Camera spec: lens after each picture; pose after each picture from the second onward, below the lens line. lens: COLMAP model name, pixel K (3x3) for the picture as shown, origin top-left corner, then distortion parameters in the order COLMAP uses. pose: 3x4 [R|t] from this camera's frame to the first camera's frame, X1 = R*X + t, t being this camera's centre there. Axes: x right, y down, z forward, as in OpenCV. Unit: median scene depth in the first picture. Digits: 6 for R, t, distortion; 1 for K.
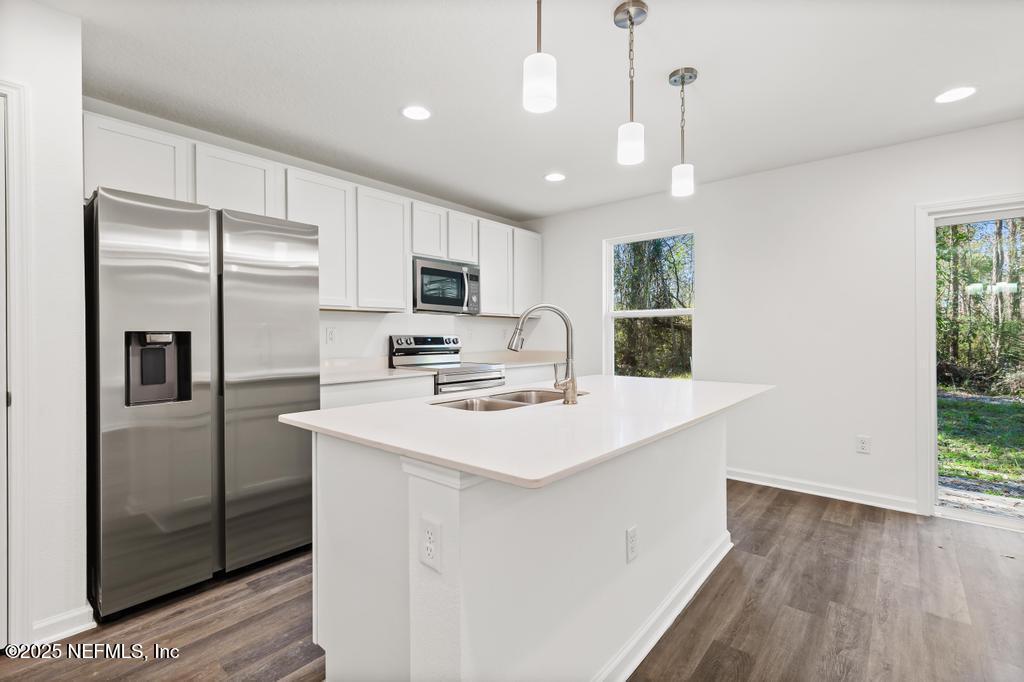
lens RADIAL K [[471.7, 0, 512.5], [0, 471.7, 339.1], [0, 0, 1]] dist [0.000872, 0.000618]
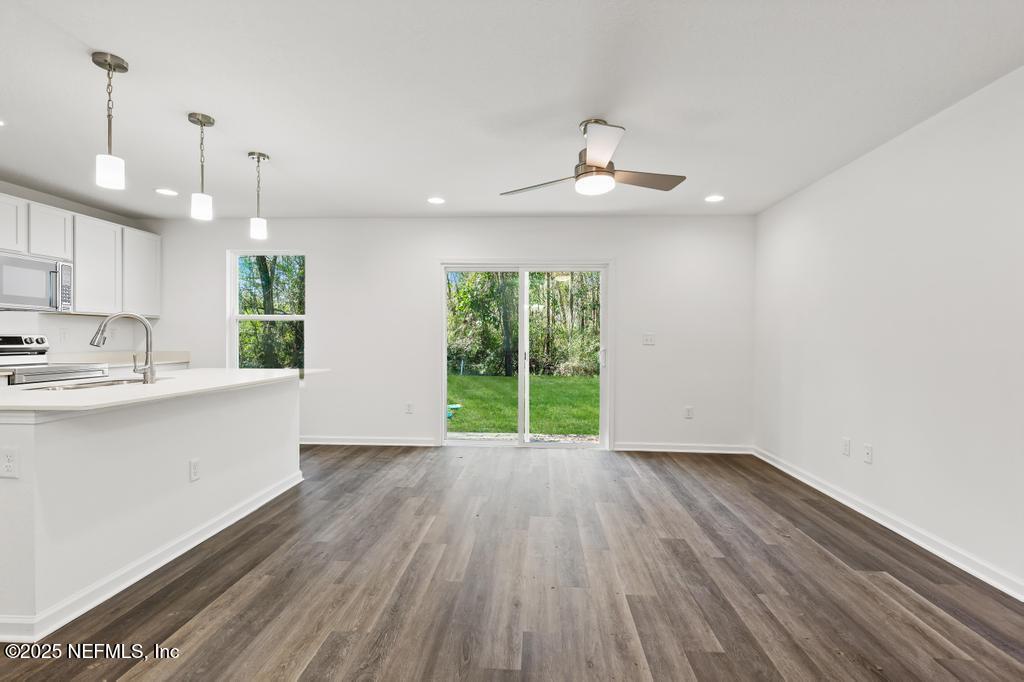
lens RADIAL K [[471.7, 0, 511.1], [0, 471.7, 340.6], [0, 0, 1]] dist [0.000872, 0.000618]
pose [[0.791874, 0.001187, 0.610683, 0.069294], [-0.000920, 0.999999, -0.000751, 0.004972], [-0.610684, 0.000033, 0.791875, -0.465577]]
